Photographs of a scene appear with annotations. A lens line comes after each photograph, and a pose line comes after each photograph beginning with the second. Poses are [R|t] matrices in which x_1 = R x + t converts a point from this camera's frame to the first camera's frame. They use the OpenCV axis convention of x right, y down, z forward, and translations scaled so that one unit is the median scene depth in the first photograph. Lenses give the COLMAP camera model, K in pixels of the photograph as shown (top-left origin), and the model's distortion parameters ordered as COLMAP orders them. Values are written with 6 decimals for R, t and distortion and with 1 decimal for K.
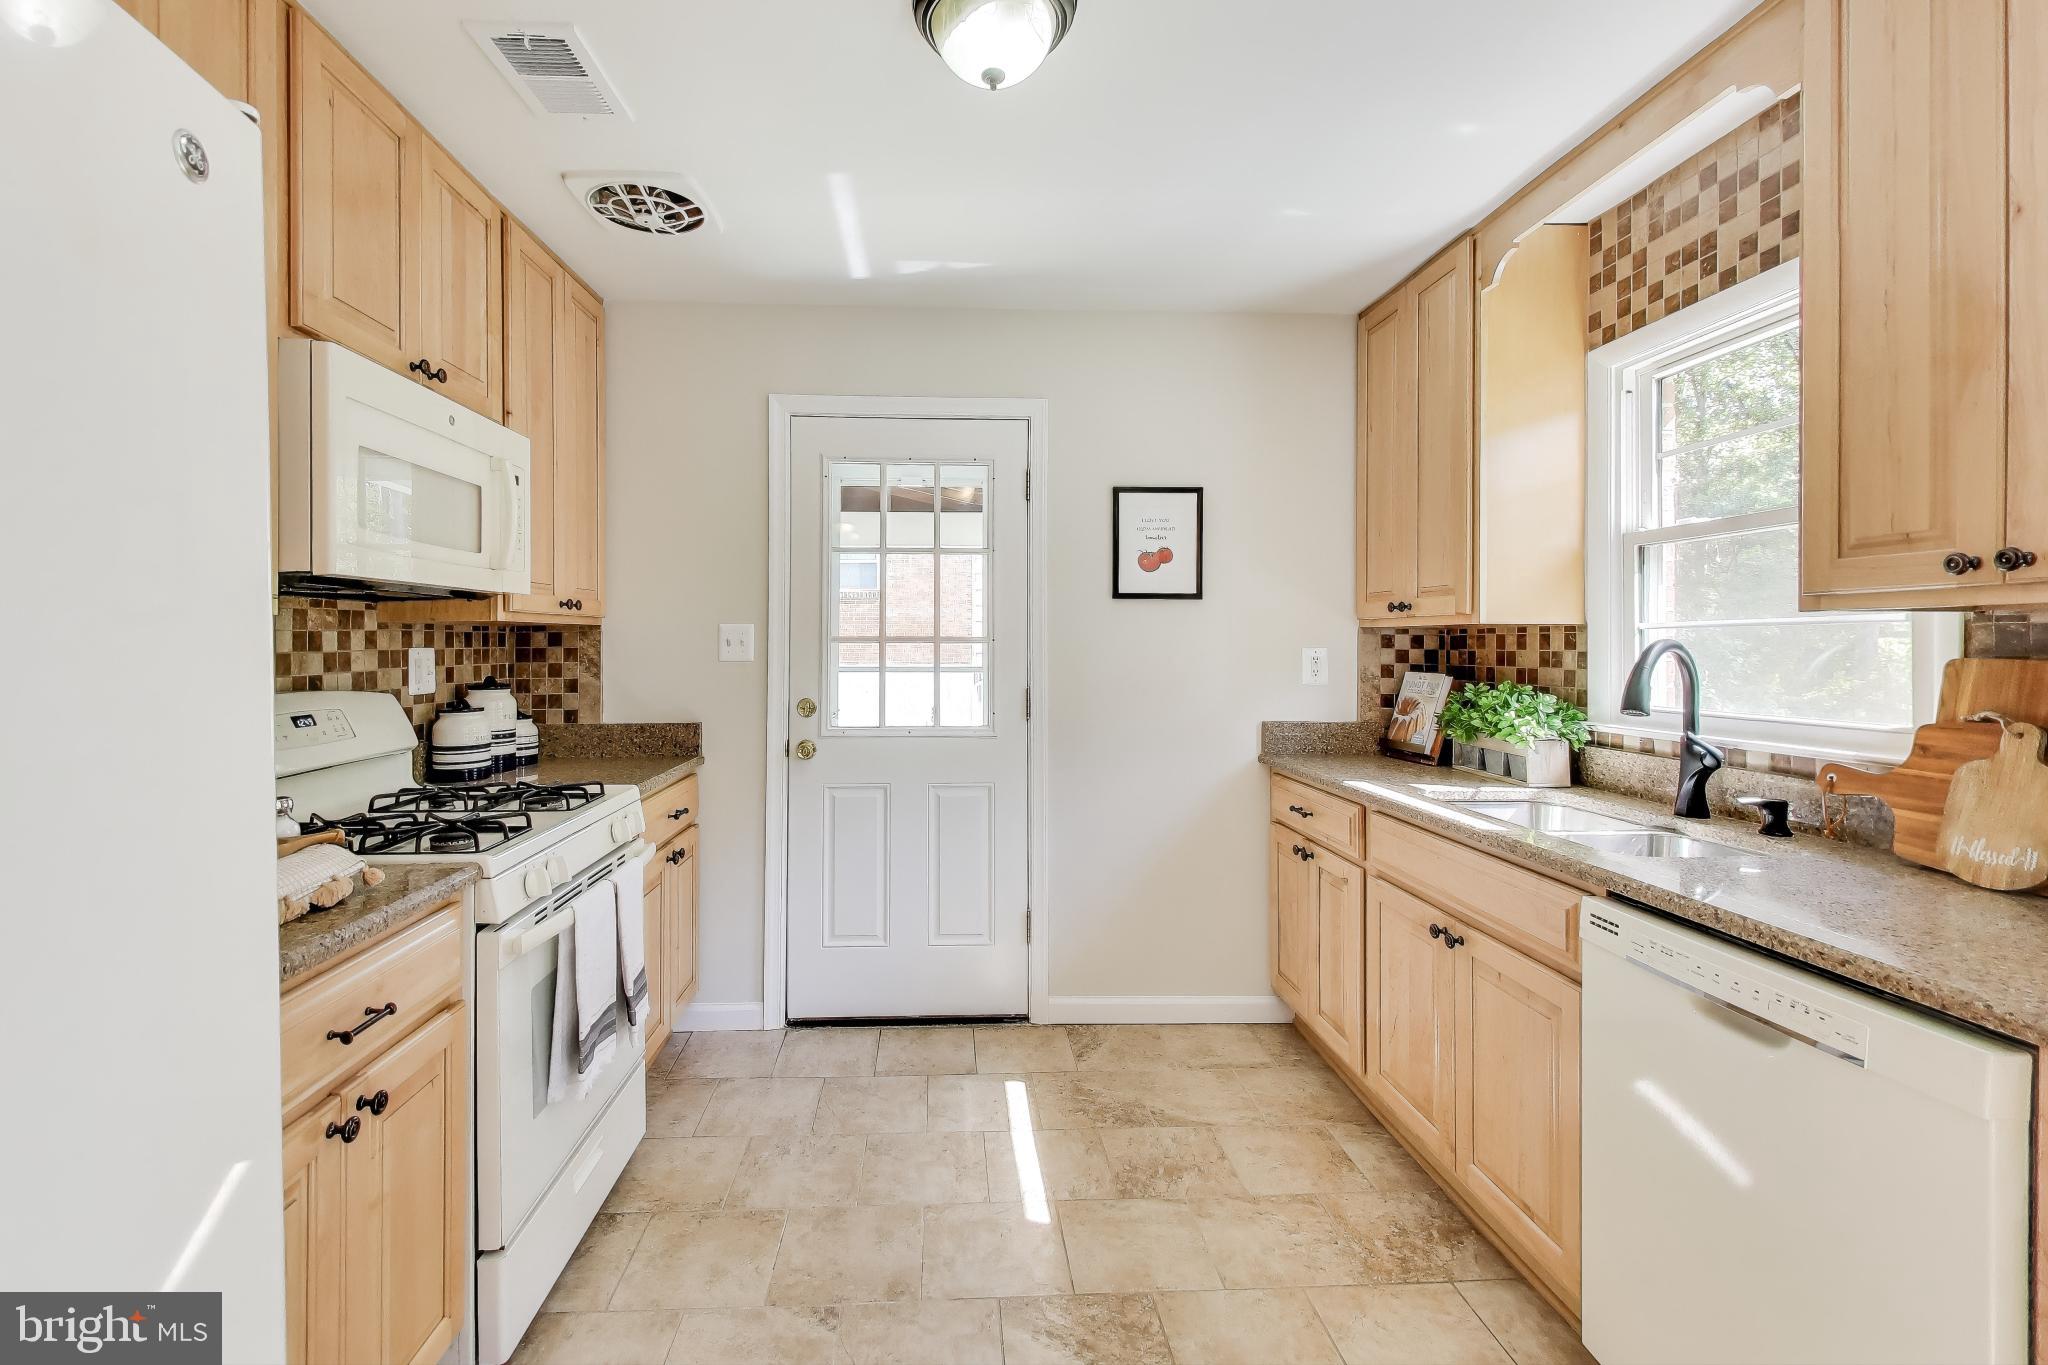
lens RADIAL K [[917.5, 0, 975.3], [0, 917.5, 649.3], [0, 0, 1]] dist [0.000986, -0.000397]
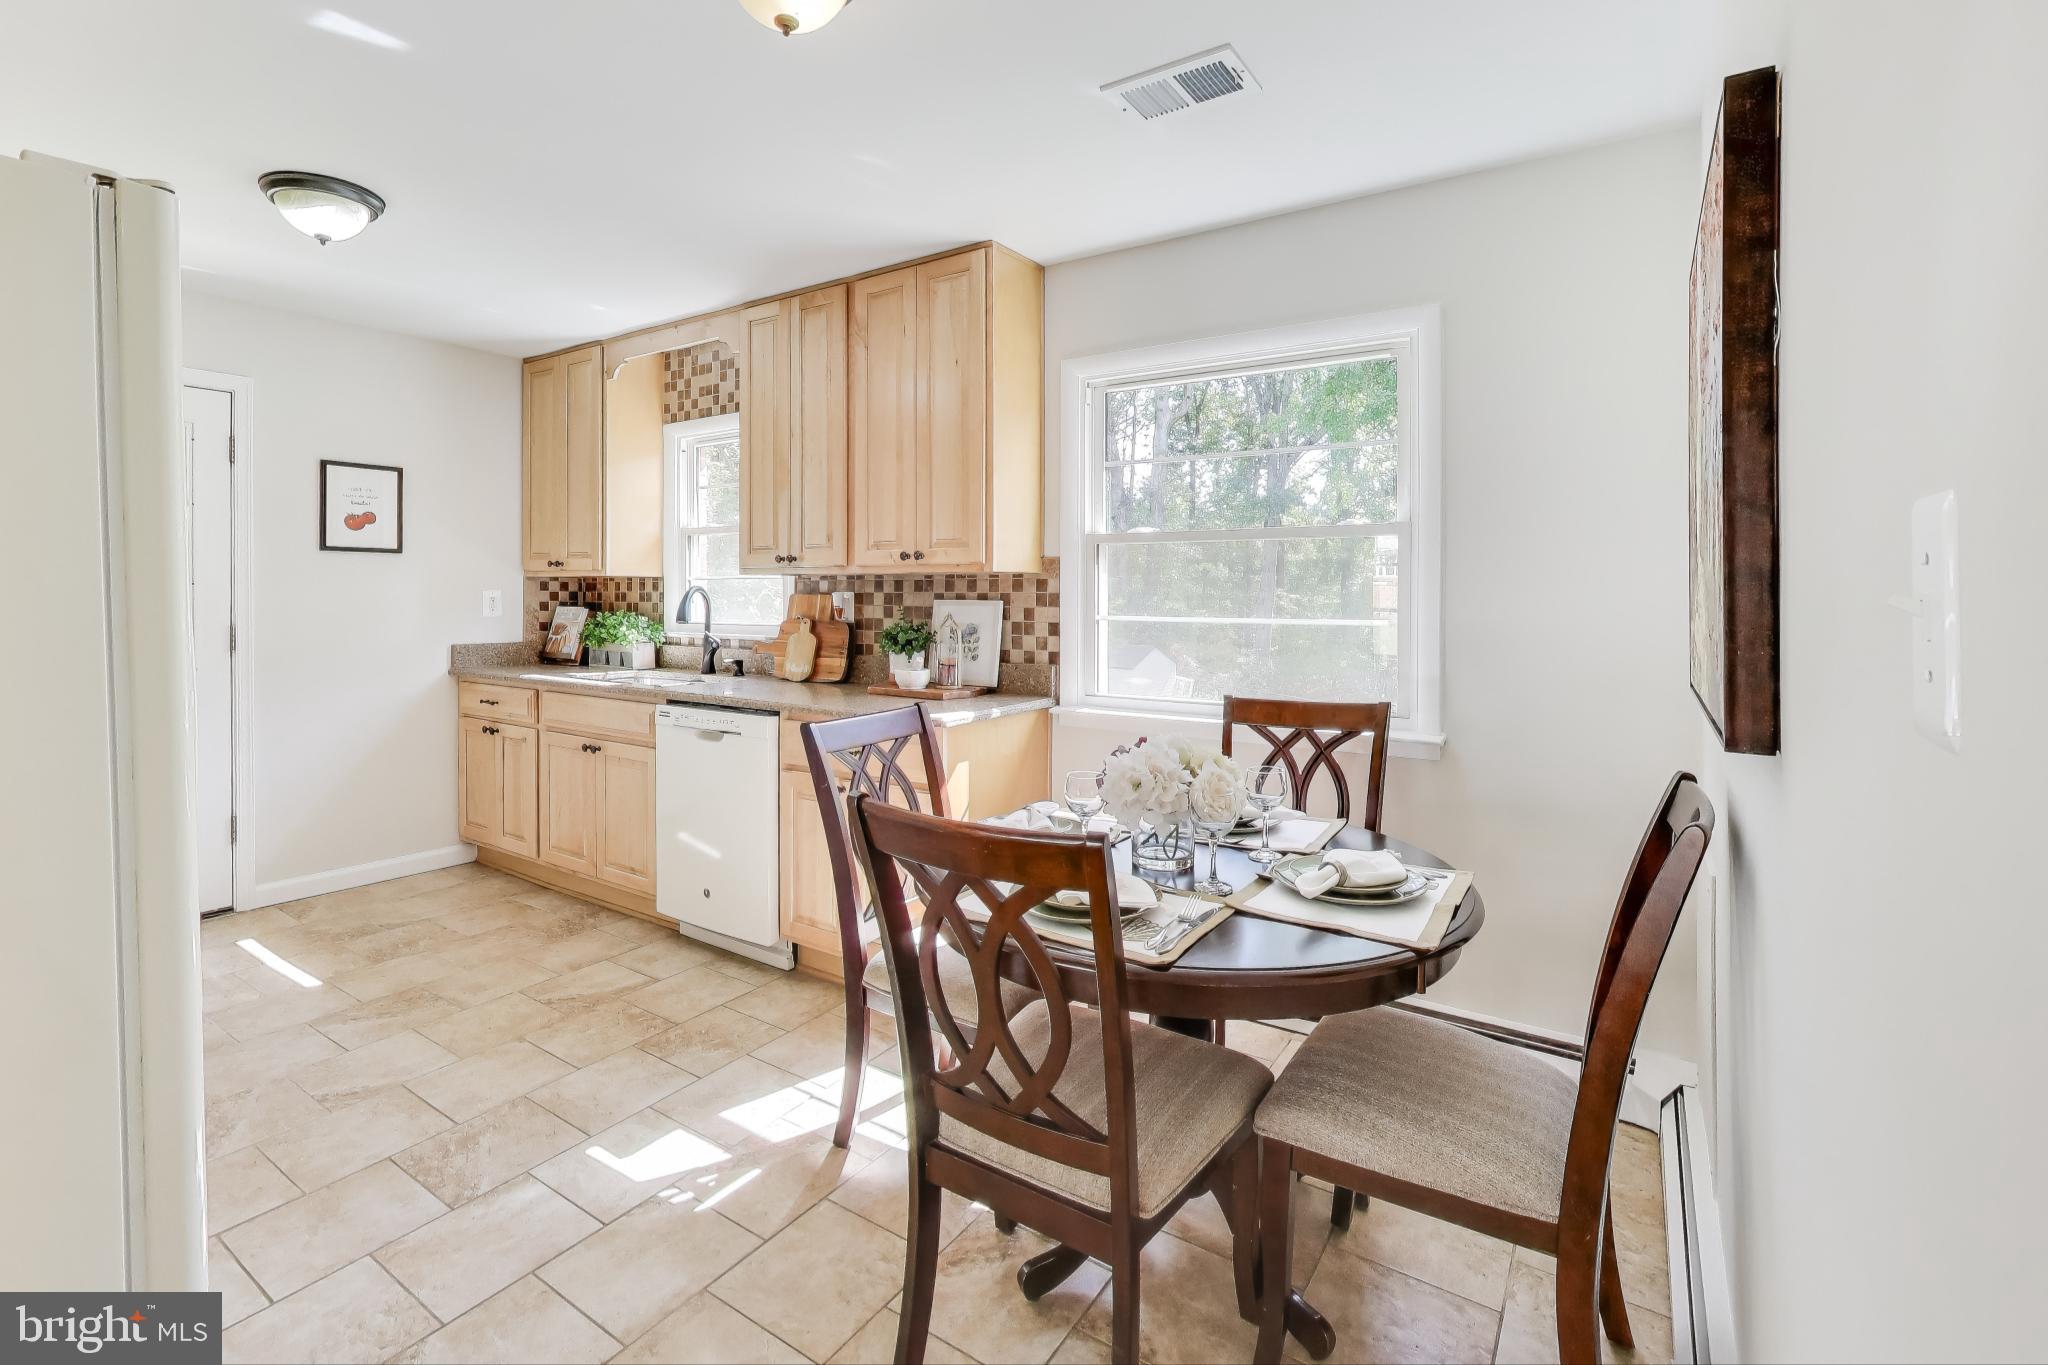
lens RADIAL K [[913.8, 0, 1021.8], [0, 913.8, 593.4], [0, 0, 1]] dist [-0.001288, -0.000179]
pose [[0.587589, -0.002043, 0.809157, -0.345541], [0.001846, 0.999998, 0.001183, 0.003610], [-0.809157, 0.000799, 0.587592, -0.579759]]
